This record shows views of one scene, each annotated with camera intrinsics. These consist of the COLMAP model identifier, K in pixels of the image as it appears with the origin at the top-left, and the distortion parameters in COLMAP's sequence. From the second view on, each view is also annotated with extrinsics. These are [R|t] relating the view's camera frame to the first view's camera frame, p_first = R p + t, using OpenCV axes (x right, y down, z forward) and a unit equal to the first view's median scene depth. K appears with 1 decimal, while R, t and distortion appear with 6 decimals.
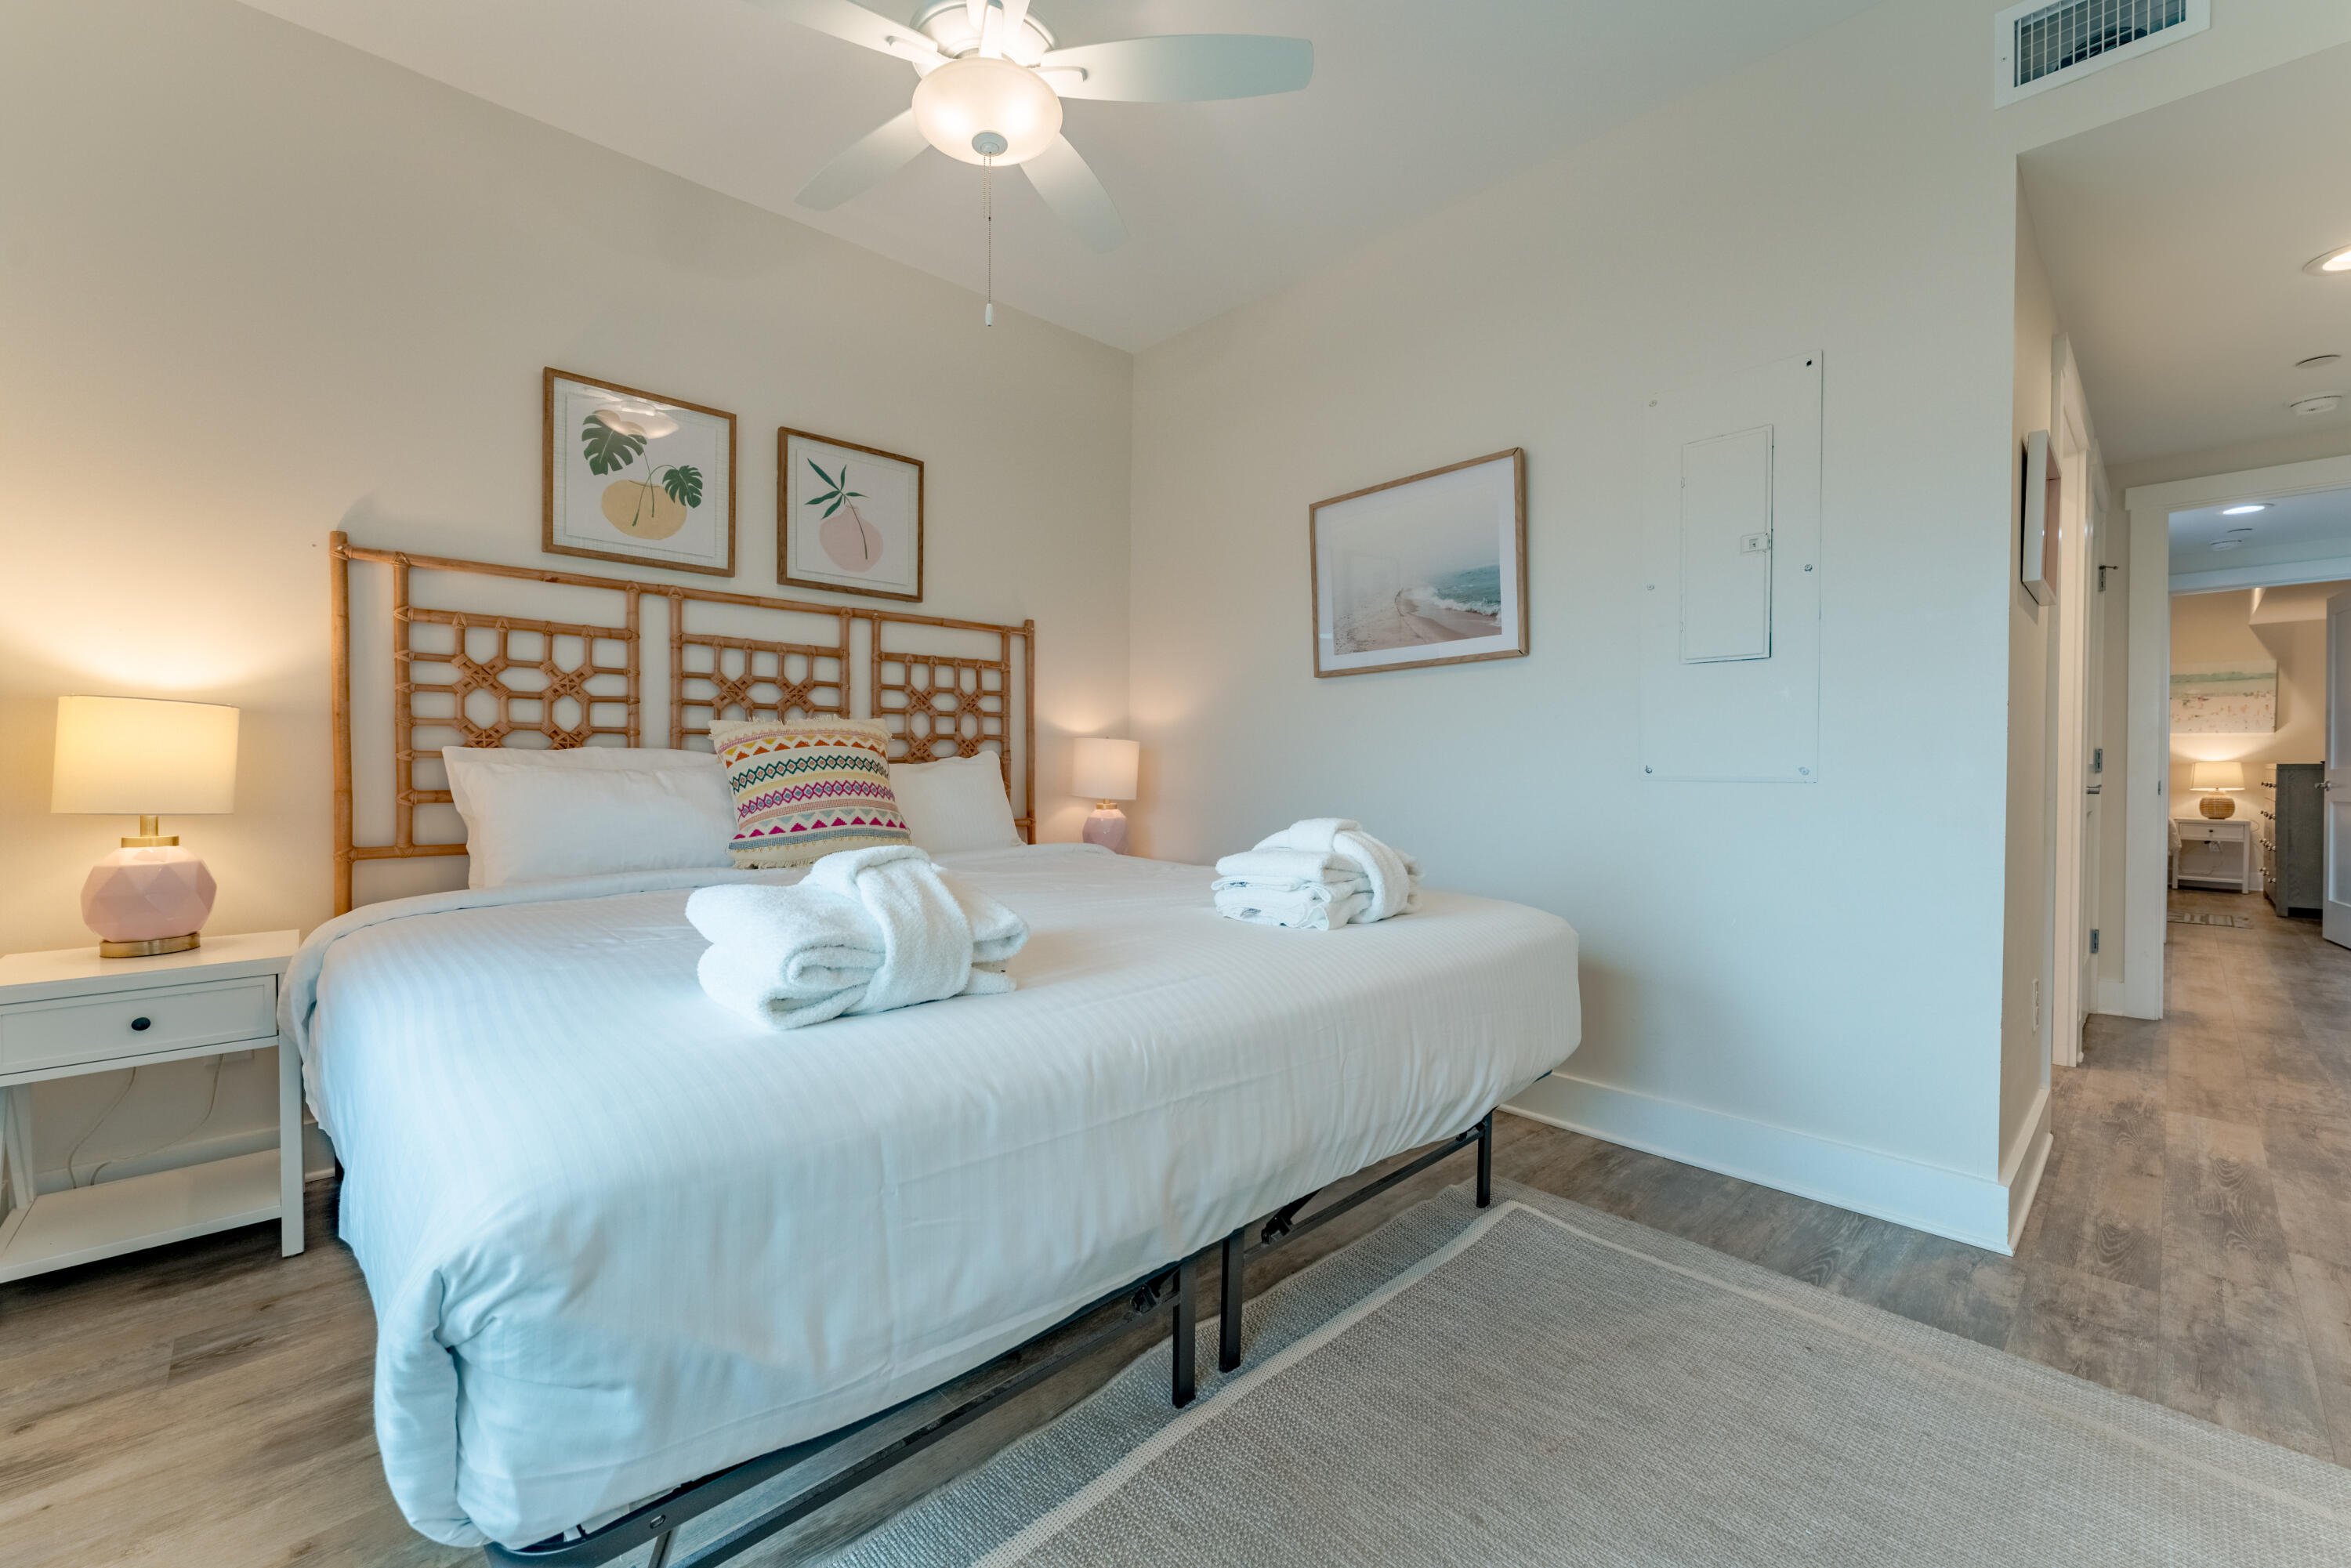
lens RADIAL K [[941.8, 0, 1149.0], [0, 941.8, 785.2], [0, 0, 1]] dist [-0.002320, 0.000009]
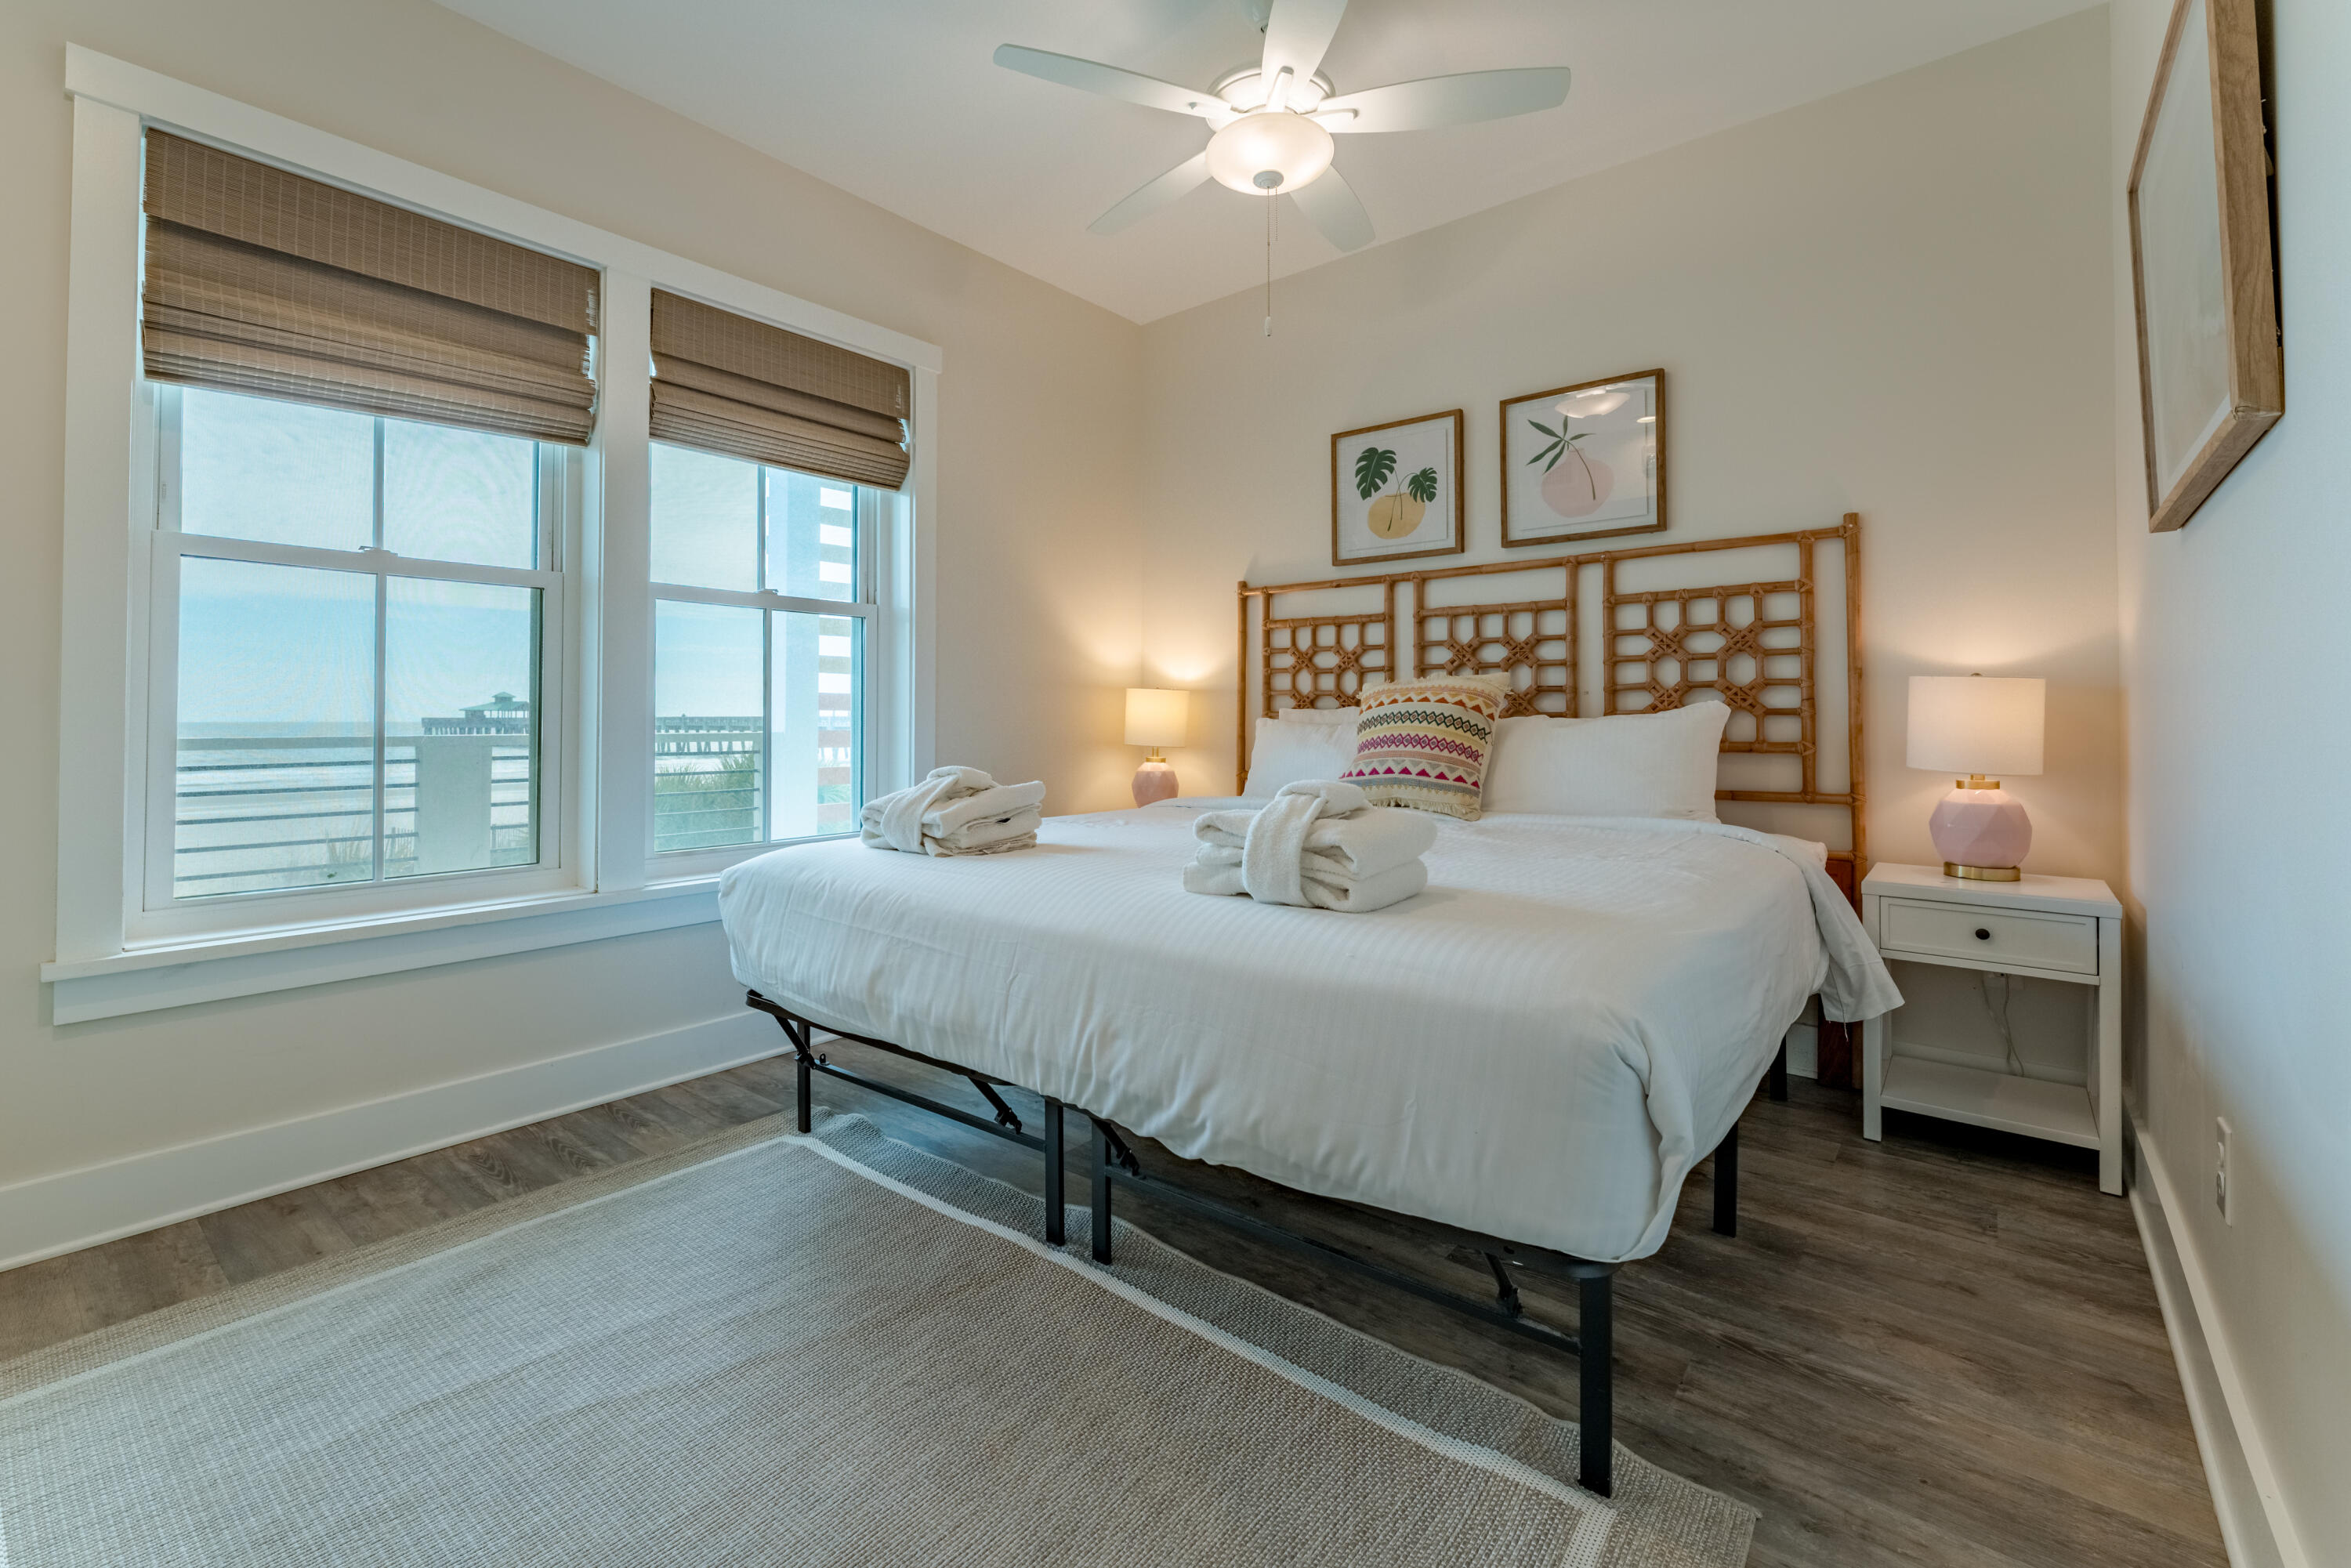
lens RADIAL K [[964.9, 0, 1127.8], [0, 964.9, 722.1], [0, 0, 1]] dist [-0.001091, 0.000846]
pose [[0.135861, -0.002361, -0.990725, 0.681543], [-0.019328, 0.999801, -0.005033, -0.005936], [0.990539, 0.019832, 0.135788, 0.482036]]
